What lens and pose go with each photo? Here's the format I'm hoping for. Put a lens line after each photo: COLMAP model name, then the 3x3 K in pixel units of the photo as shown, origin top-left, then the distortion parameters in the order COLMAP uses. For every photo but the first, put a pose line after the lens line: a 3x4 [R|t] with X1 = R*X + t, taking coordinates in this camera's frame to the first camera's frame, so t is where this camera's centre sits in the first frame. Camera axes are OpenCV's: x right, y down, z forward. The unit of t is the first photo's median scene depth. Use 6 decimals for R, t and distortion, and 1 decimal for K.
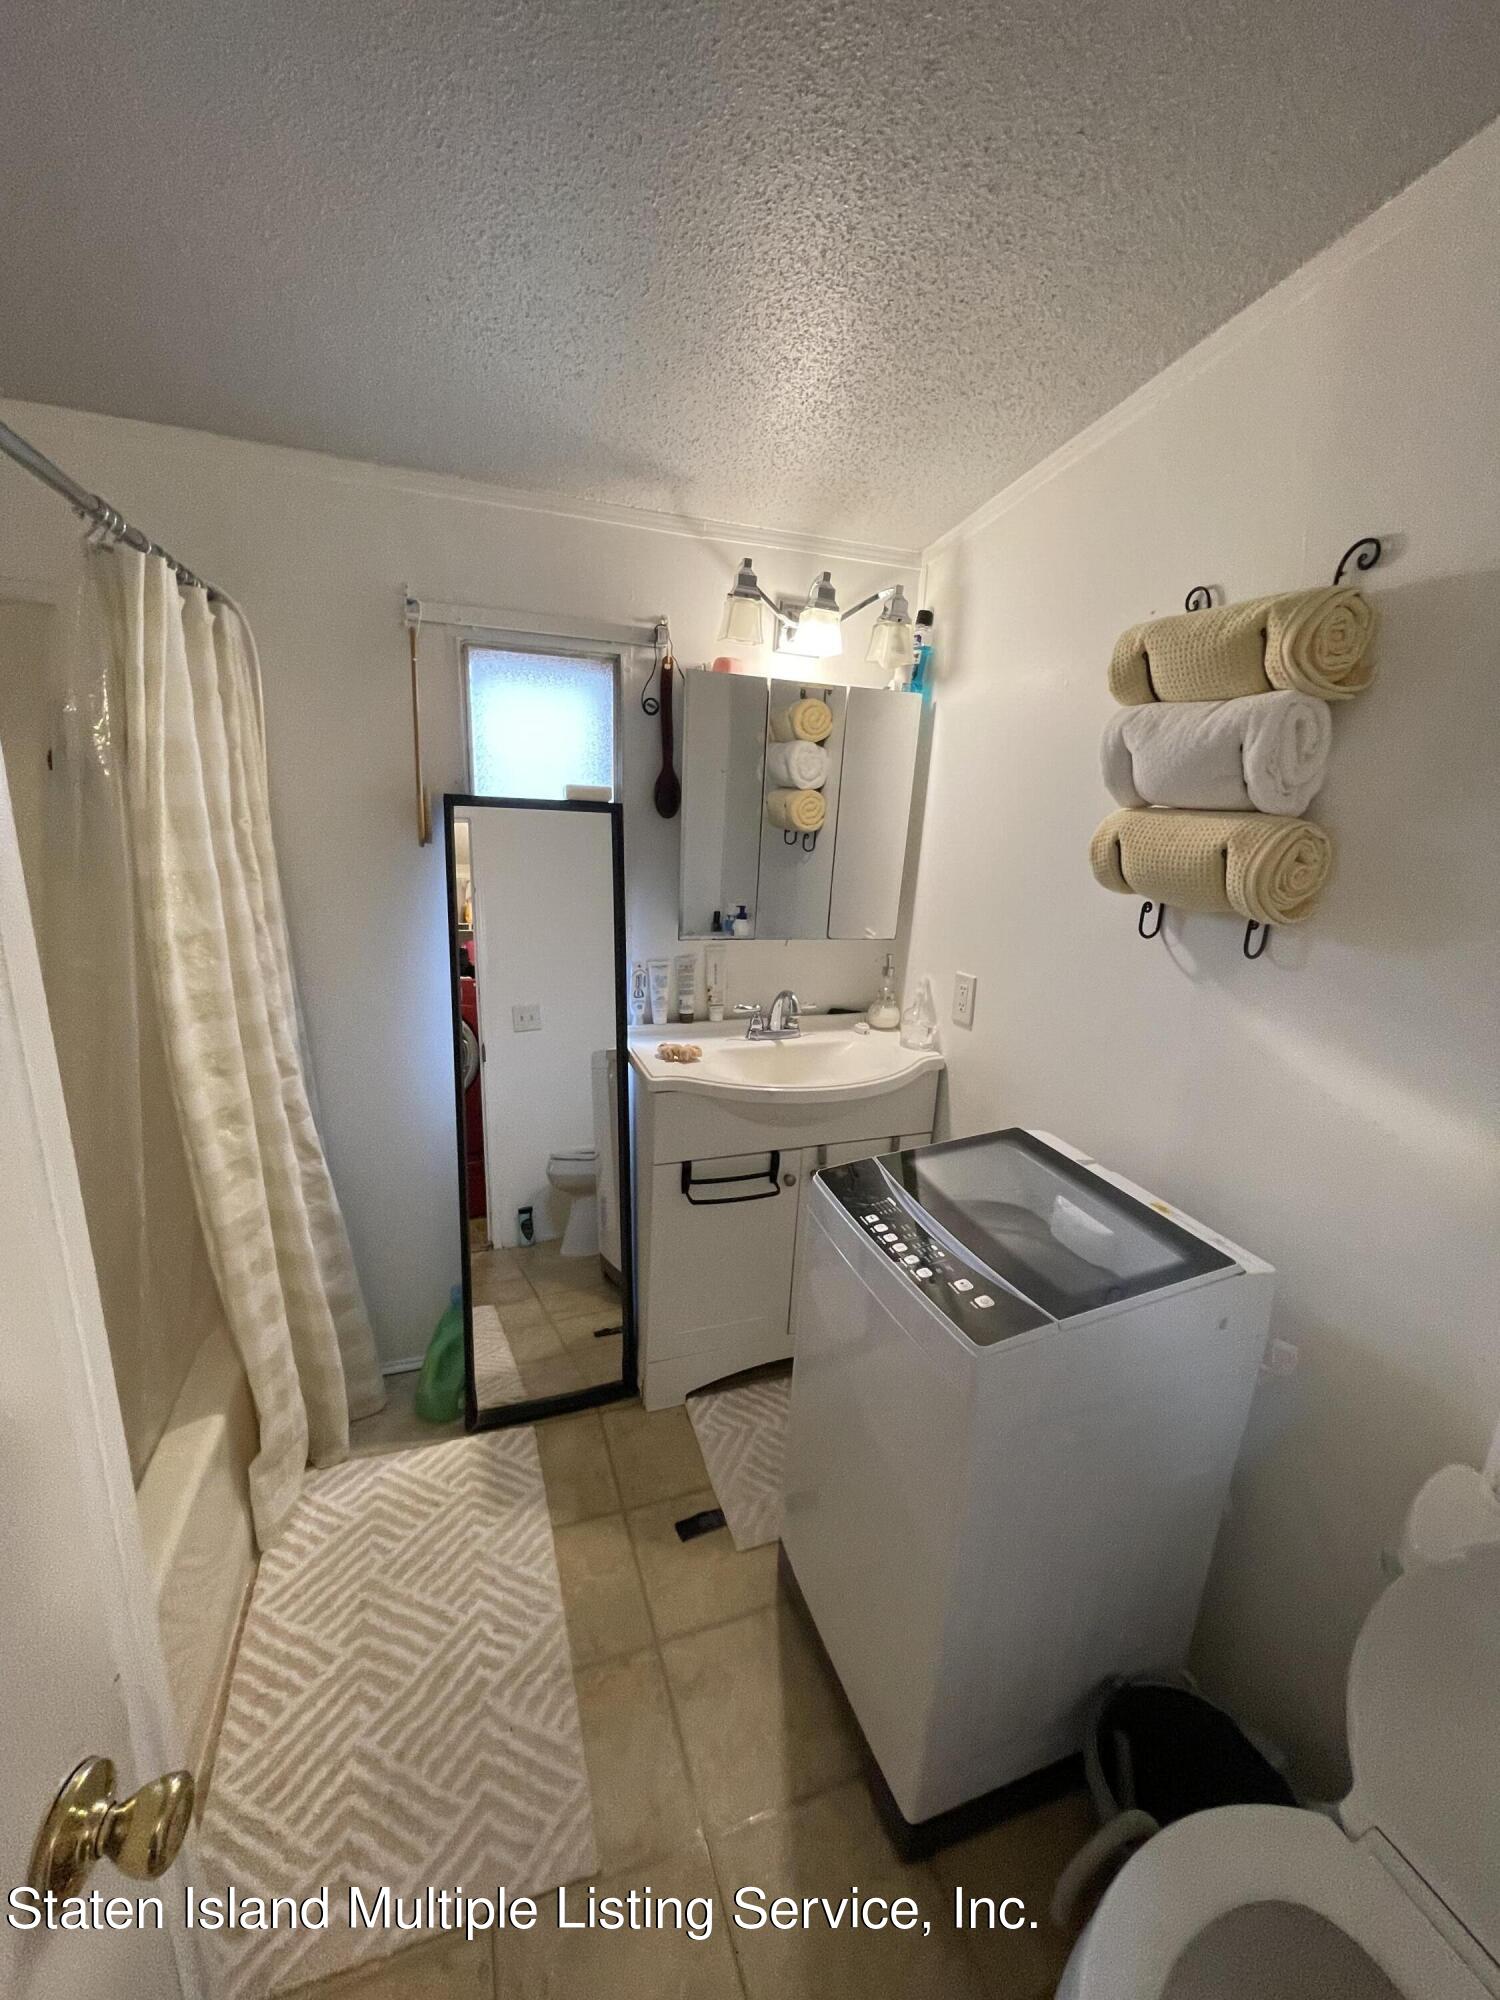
lens RADIAL K [[807.3, 0, 759.2], [0, 807.3, 1000.3], [0, 0, 1]] dist [-0.024887, 0.012839]
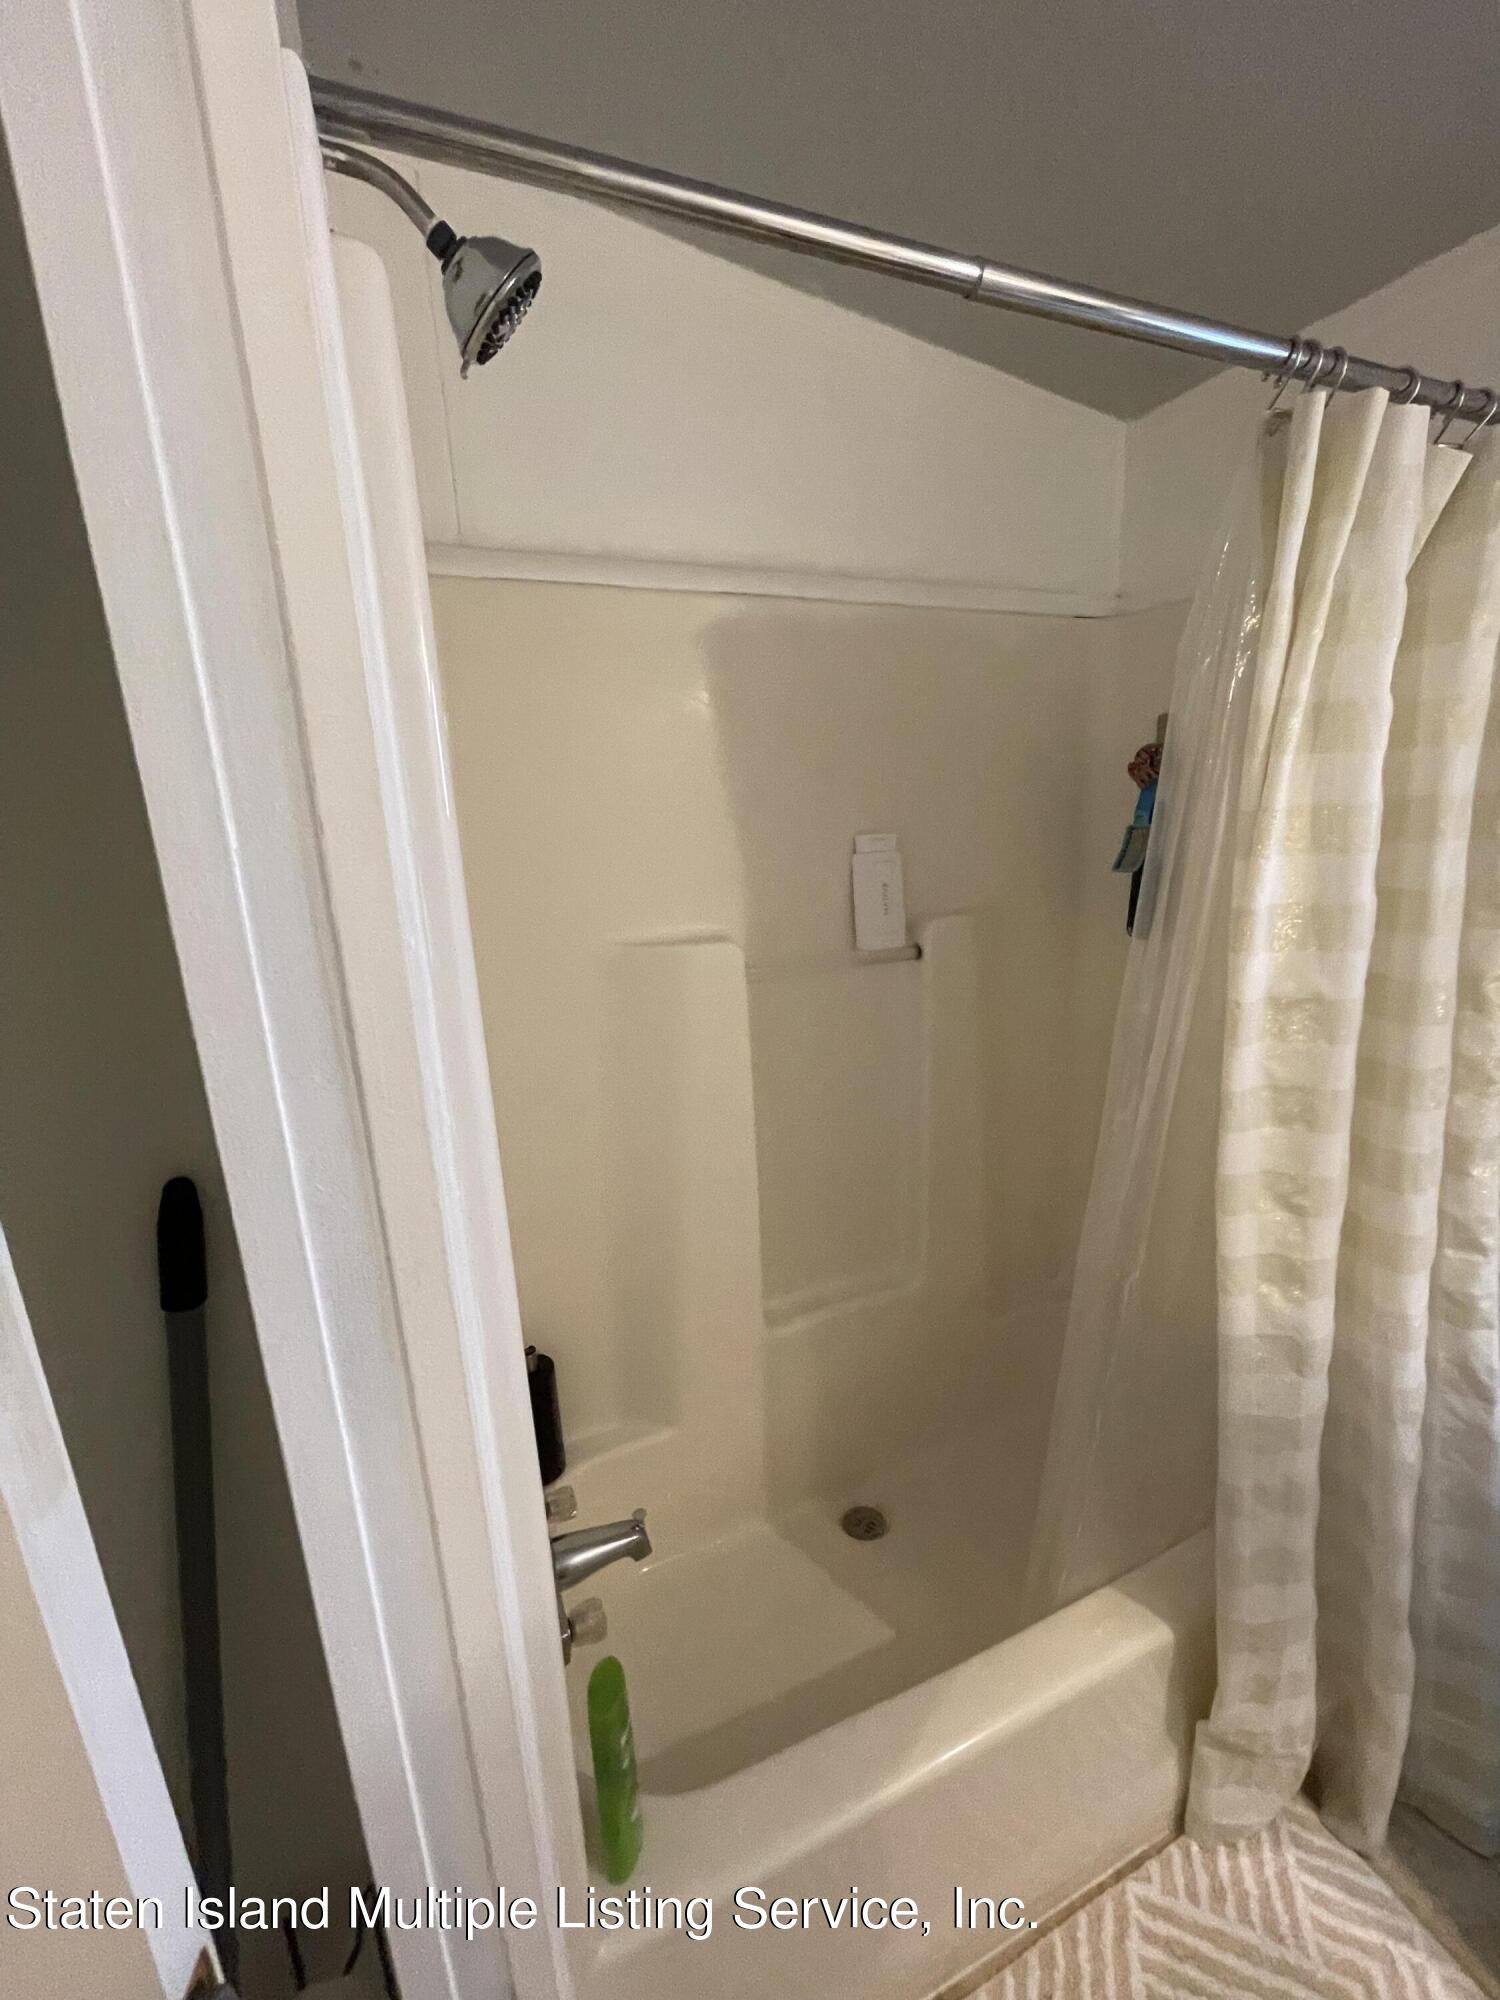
lens RADIAL K [[842.2, 0, 750.0], [0, 842.2, 1000.0], [0, 0, 1]] dist [0.002530, 0.000187]
pose [[0.068933, 0.194009, -0.978575, -0.049228], [-0.214864, 0.960775, 0.175344, -0.088062], [0.974208, 0.198173, 0.107915, 0.403860]]
